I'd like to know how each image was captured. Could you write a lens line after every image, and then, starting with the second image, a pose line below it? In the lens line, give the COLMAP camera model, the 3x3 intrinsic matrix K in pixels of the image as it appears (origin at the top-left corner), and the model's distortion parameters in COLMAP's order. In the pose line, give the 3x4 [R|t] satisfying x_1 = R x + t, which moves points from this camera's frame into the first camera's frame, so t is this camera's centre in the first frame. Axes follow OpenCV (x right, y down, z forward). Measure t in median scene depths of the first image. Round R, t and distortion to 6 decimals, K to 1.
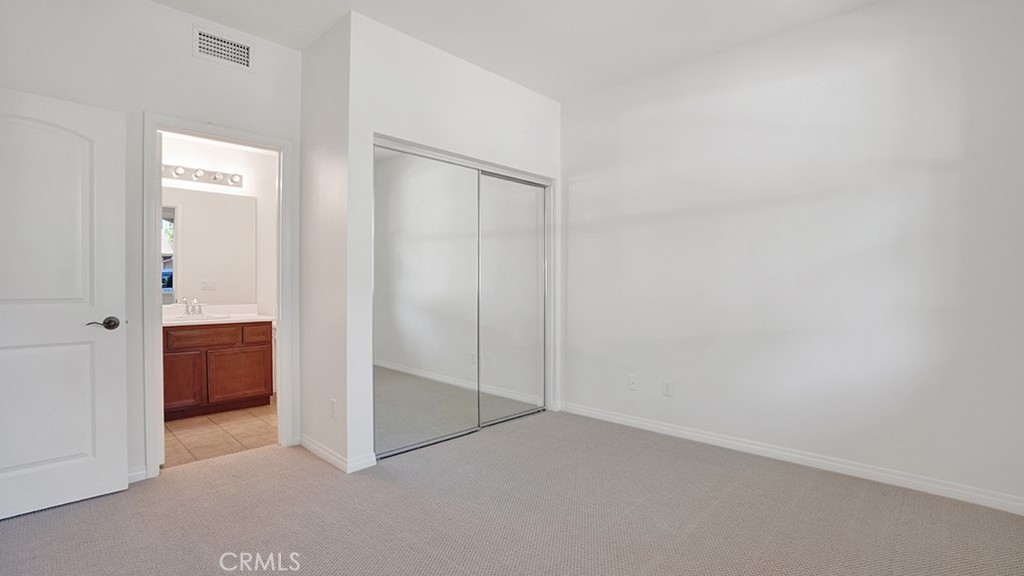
lens RADIAL K [[482.8, 0, 510.2], [0, 482.8, 285.6], [0, 0, 1]] dist [-0.080923, 0.034840]
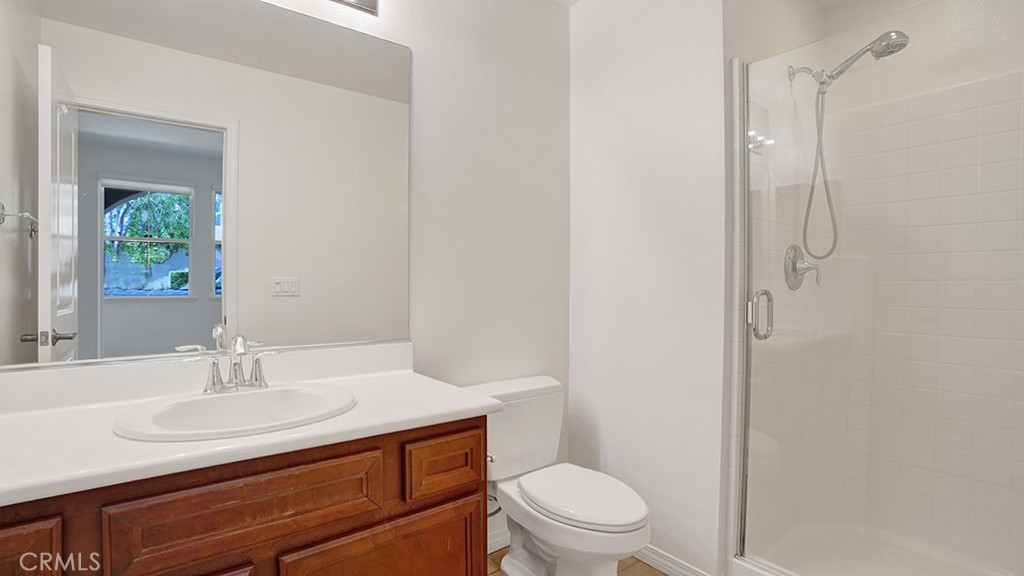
lens RADIAL K [[482.8, 0, 510.2], [0, 482.8, 285.6], [0, 0, 1]] dist [-0.080923, 0.034840]
pose [[0.991305, 0.002337, -0.131564, -0.466235], [-0.002235, 0.999997, 0.000930, -0.006195], [0.131565, -0.000628, 0.991307, 0.729848]]
